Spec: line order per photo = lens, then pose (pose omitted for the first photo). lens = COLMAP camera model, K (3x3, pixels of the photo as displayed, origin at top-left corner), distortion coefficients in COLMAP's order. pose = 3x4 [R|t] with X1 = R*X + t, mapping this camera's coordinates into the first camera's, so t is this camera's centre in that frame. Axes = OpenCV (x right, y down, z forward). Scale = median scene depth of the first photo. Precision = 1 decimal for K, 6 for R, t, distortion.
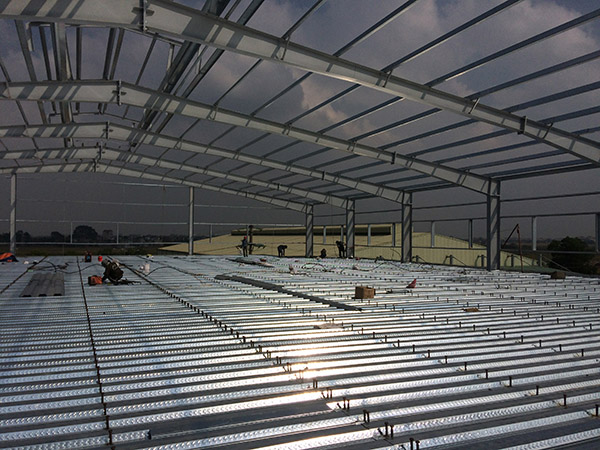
lens RADIAL K [[500.9, 0, 300.2], [0, 500.9, 228.8], [0, 0, 1]] dist [0.092531, -0.161177]
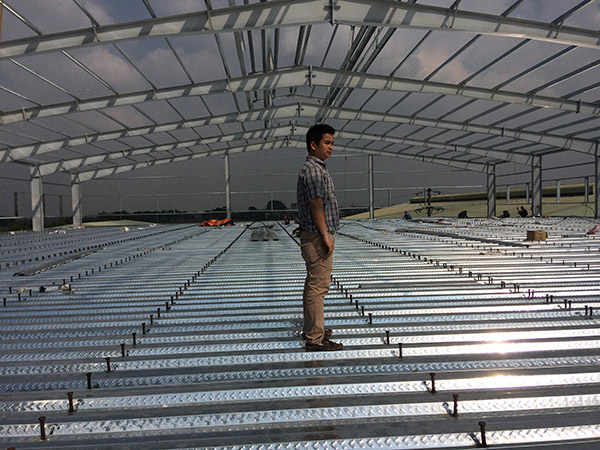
lens RADIAL K [[500.9, 0, 300.2], [0, 500.9, 228.8], [0, 0, 1]] dist [0.092531, -0.161177]
pose [[0.938300, -0.020770, -0.345199, 0.016096], [0.041275, 0.997786, 0.052156, 0.019792], [0.343351, -0.063186, 0.937079, -0.105675]]
